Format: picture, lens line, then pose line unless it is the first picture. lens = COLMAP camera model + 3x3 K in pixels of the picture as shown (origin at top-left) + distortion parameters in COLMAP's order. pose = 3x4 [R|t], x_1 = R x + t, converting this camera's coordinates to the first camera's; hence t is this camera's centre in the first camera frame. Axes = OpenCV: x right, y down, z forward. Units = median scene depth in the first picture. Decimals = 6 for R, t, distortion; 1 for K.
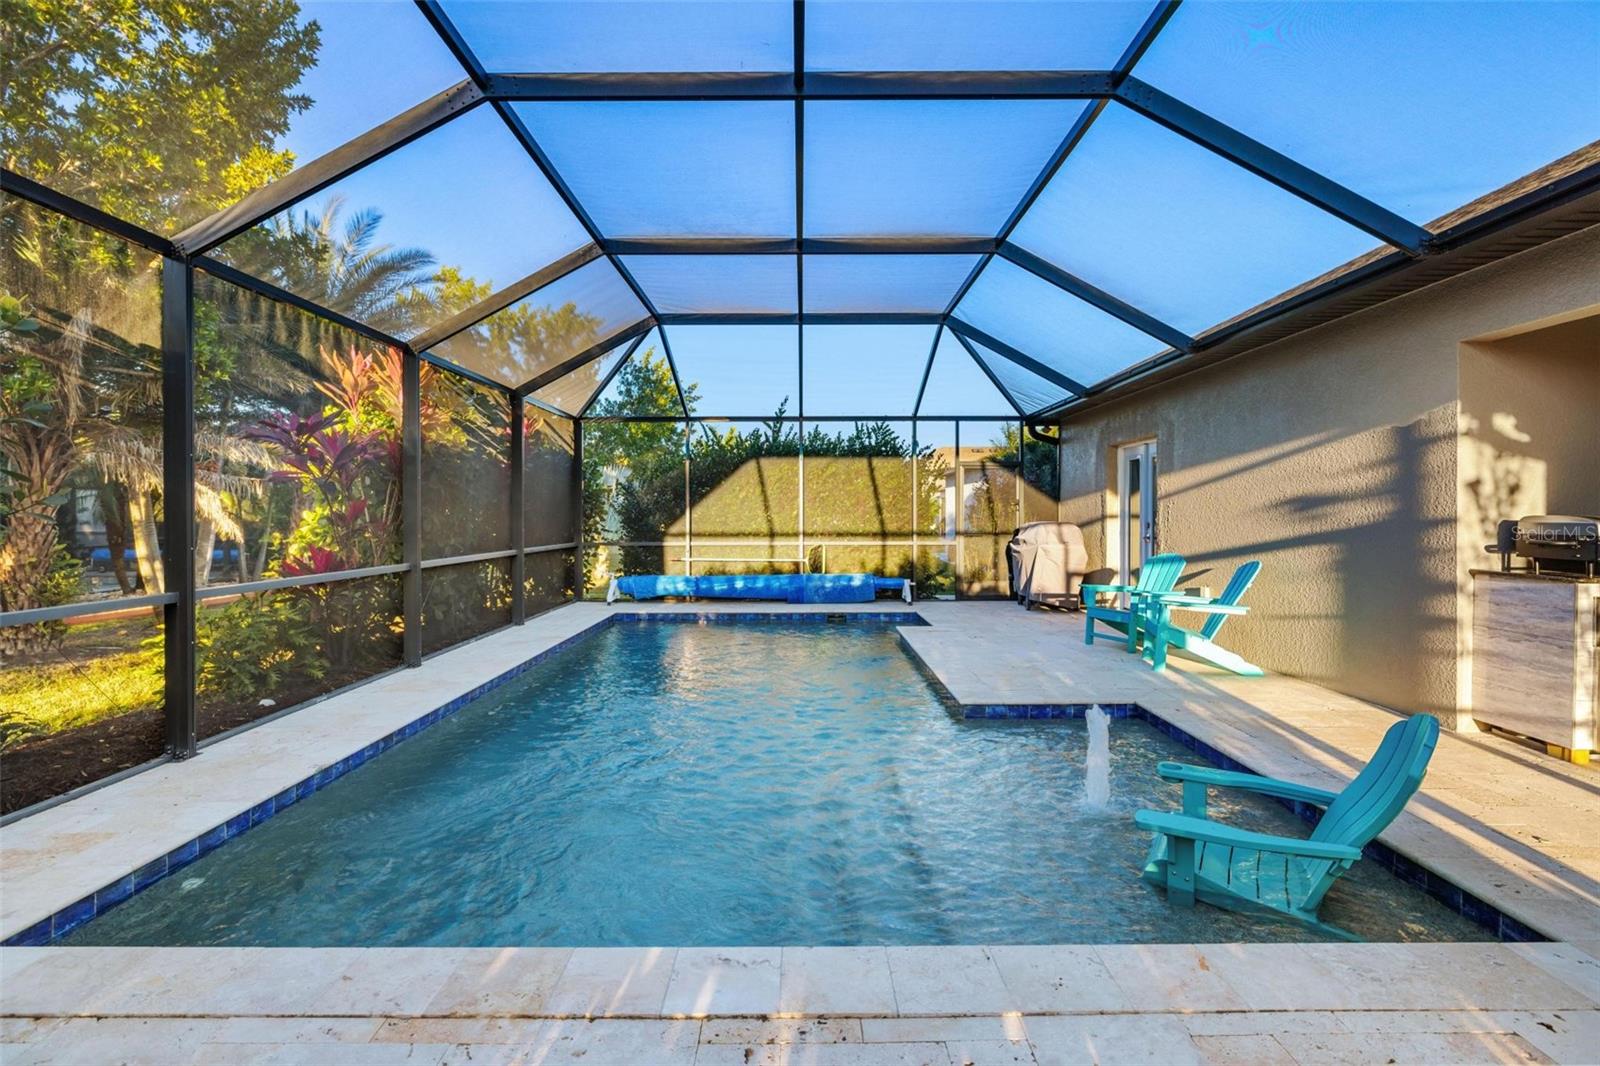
lens RADIAL K [[757.1, 0, 803.1], [0, 757.1, 524.9], [0, 0, 1]] dist [-0.007128, 0.001838]
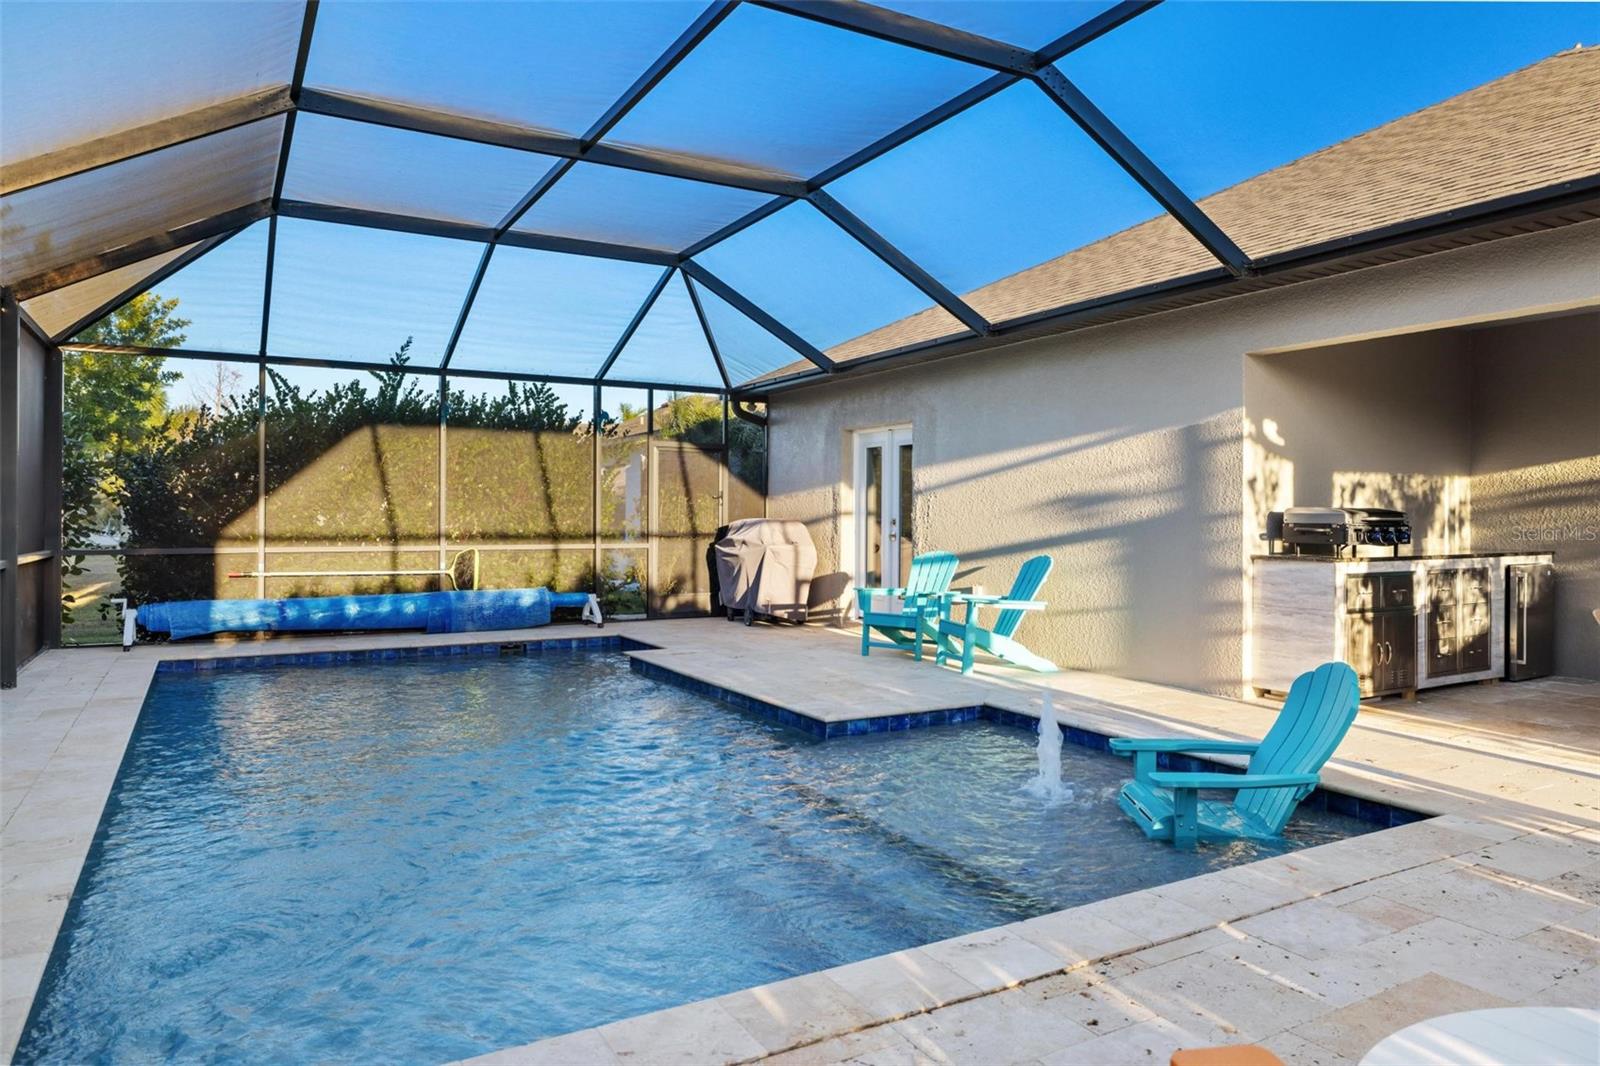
lens RADIAL K [[1045.8, 0, 802.9], [0, 1045.8, 533.8], [0, 0, 1]] dist [0.003992, -0.004927]
pose [[0.867552, -0.002472, 0.497341, -0.323509], [0.001045, 0.999994, 0.003149, 0.013387], [-0.497346, -0.002212, 0.867550, -0.021297]]
